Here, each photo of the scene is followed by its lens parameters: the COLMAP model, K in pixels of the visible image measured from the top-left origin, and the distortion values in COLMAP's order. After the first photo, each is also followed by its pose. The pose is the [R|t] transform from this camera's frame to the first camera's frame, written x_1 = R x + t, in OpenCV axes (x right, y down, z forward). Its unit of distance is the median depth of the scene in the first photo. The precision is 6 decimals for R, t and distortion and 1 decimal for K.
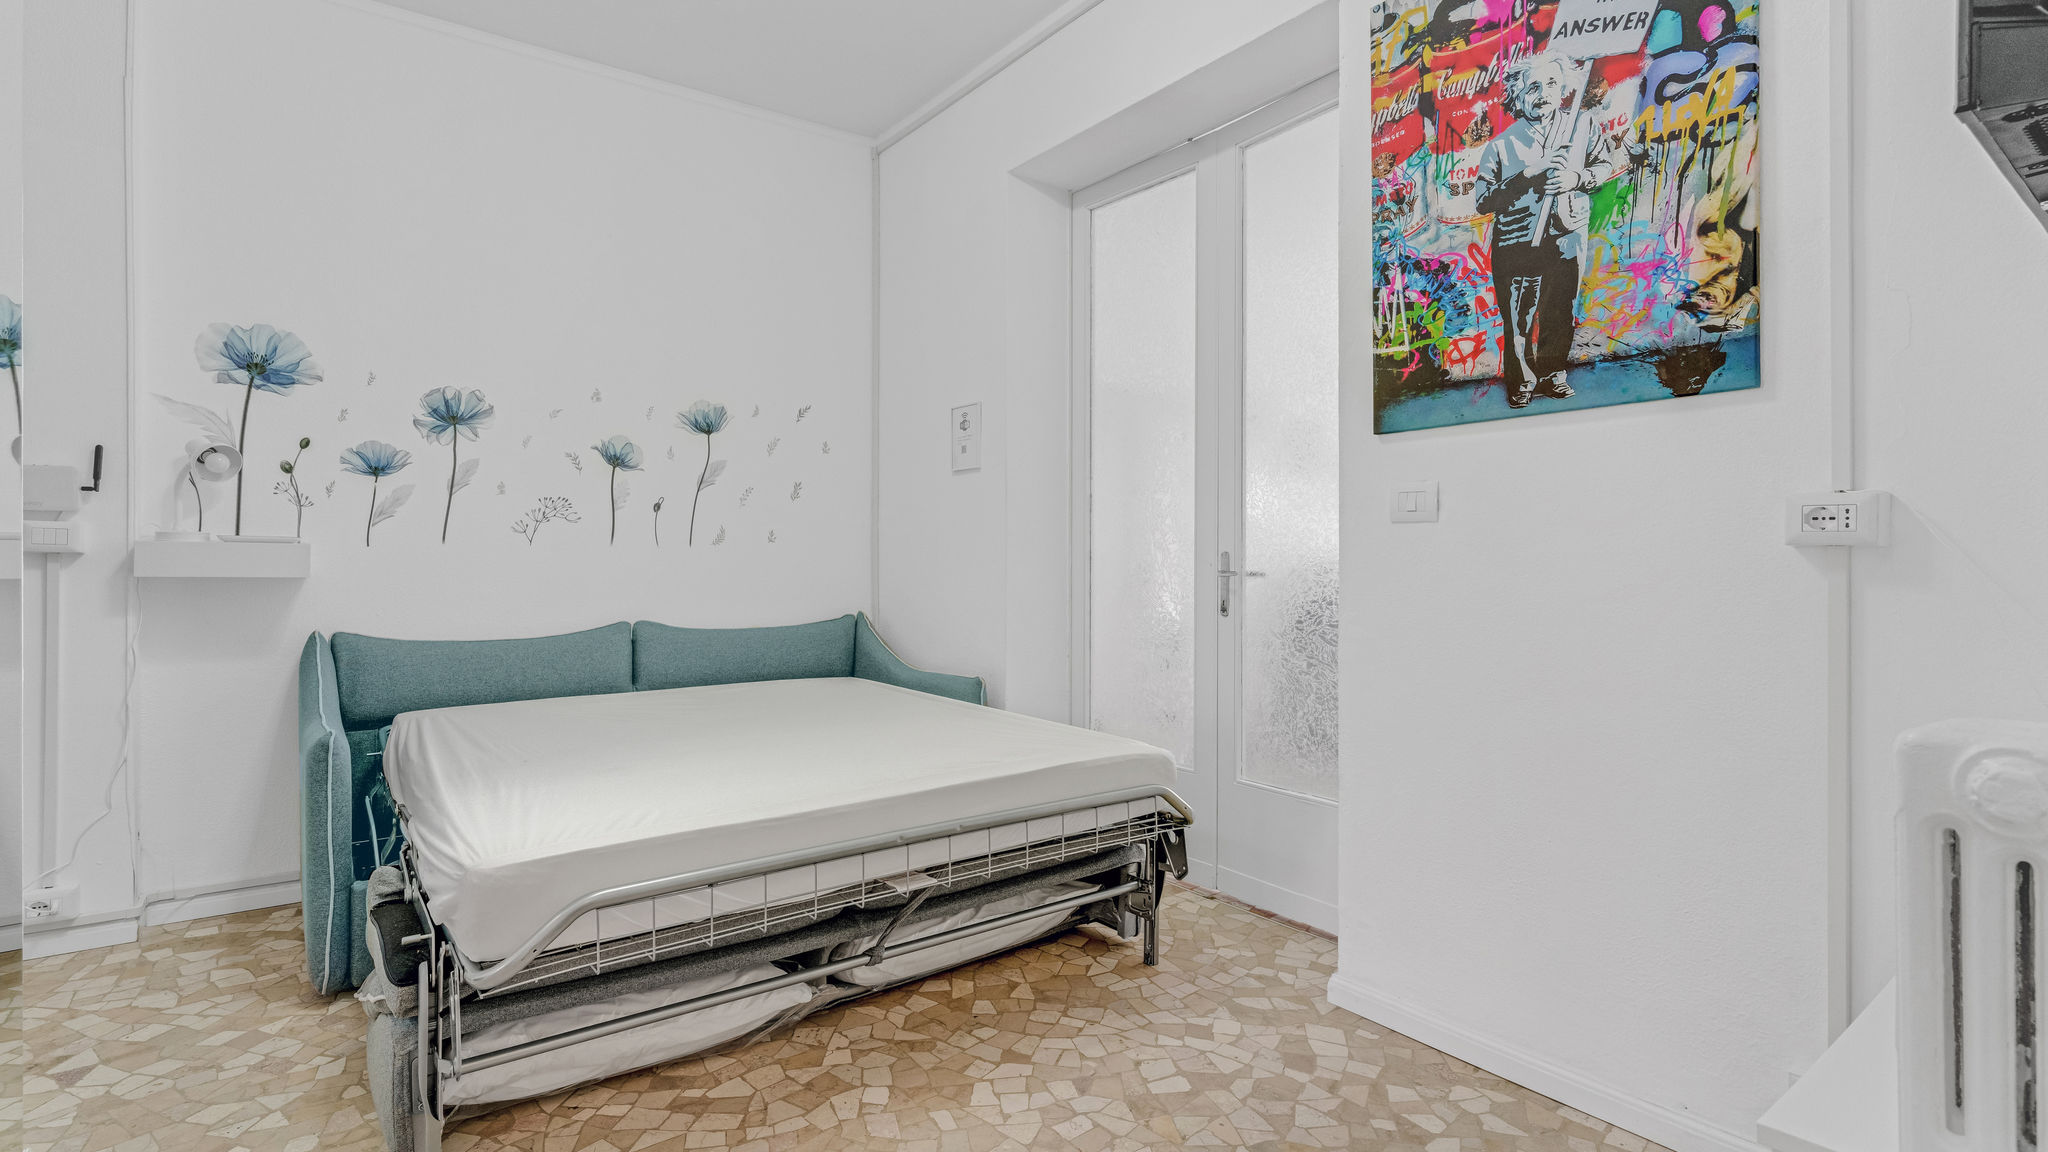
lens RADIAL K [[970.6, 0, 1020.0], [0, 970.6, 575.9], [0, 0, 1]] dist [-0.000426, -0.000116]
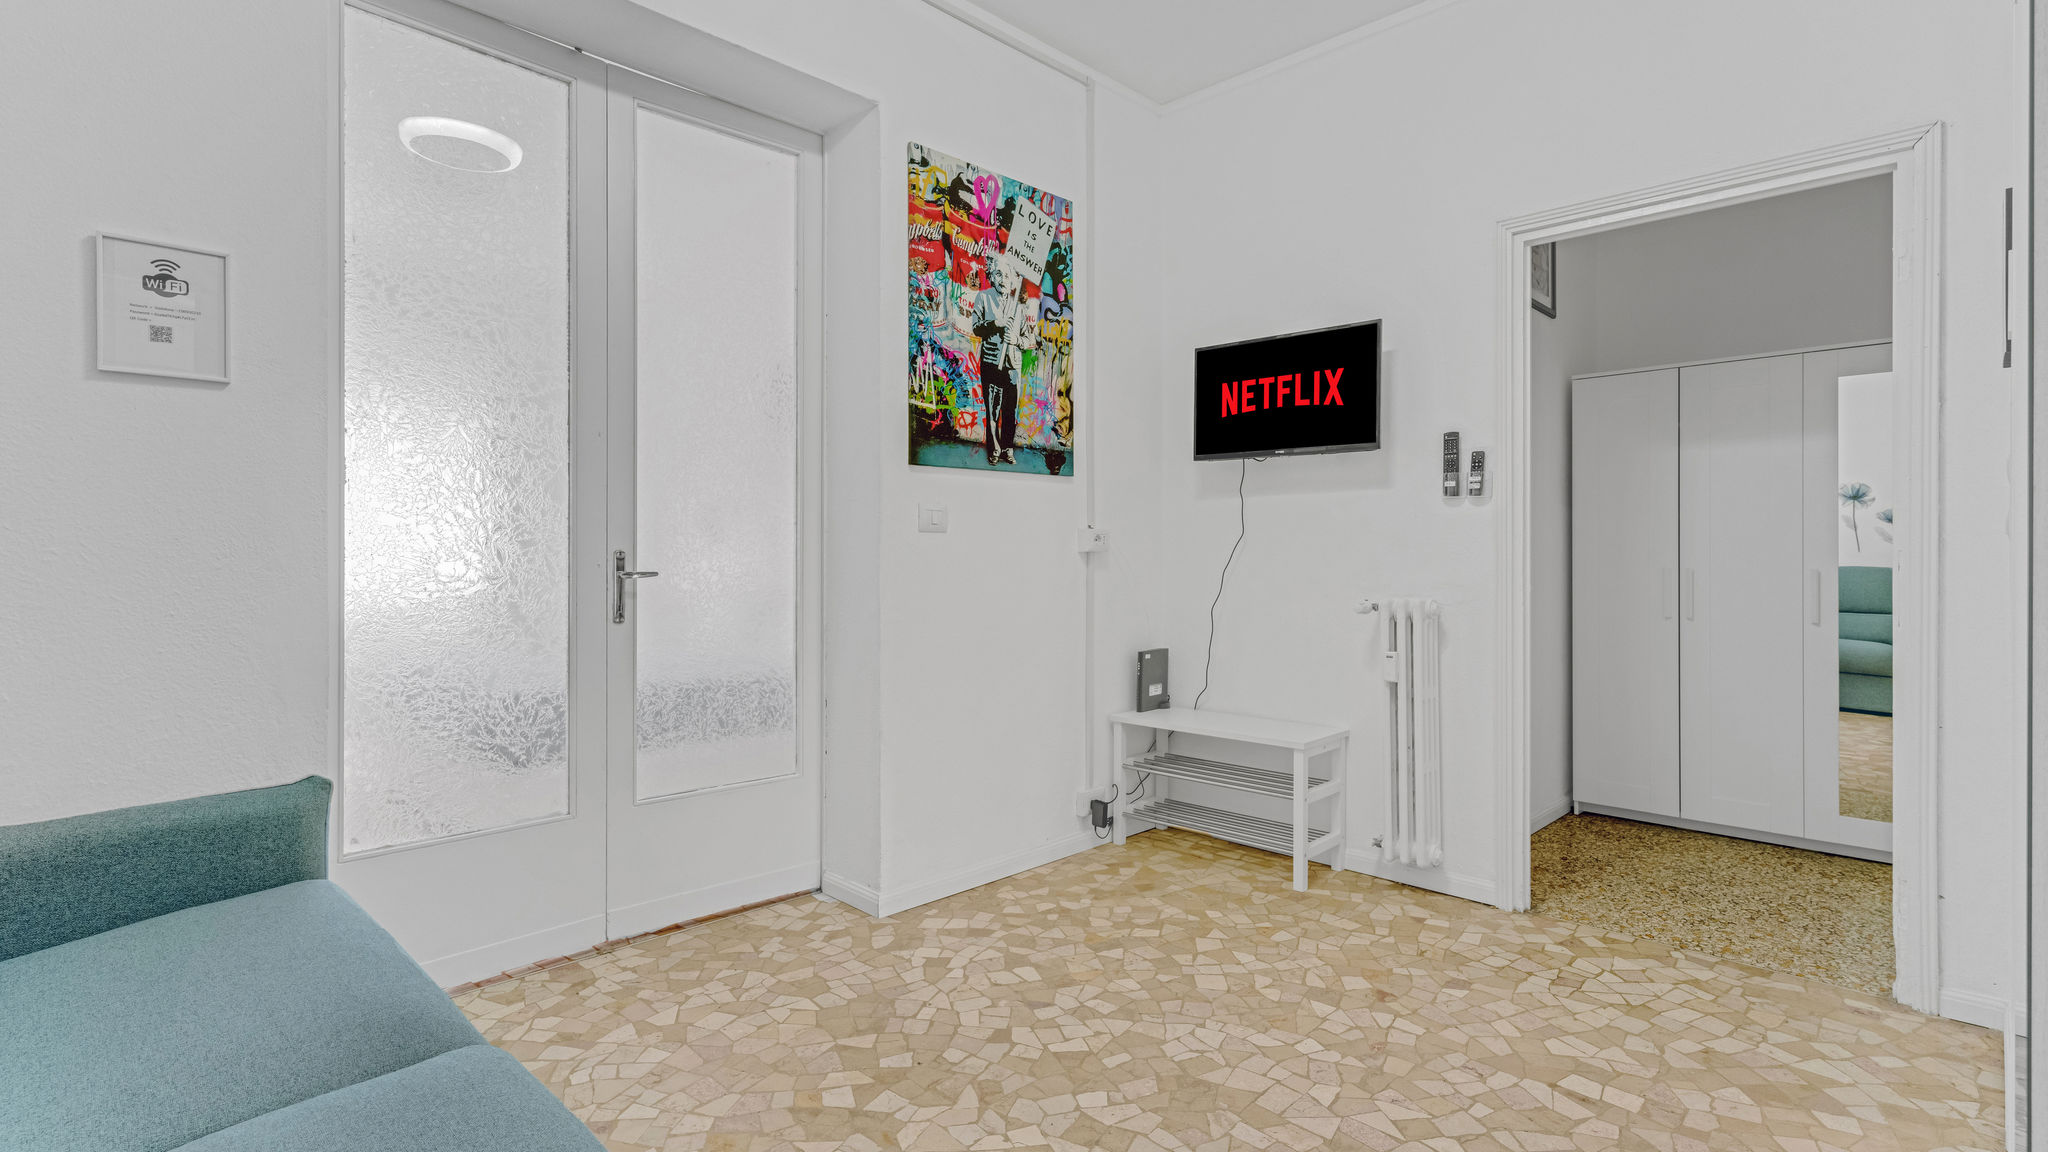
lens RADIAL K [[970.6, 0, 1008.6], [0, 970.6, 567.6], [0, 0, 1]] dist [-0.000426, -0.000116]
pose [[-0.134390, -0.014549, 0.990822, -1.091008], [0.014030, 0.999764, 0.016583, -0.027899], [-0.990829, 0.016130, -0.134154, 1.182938]]
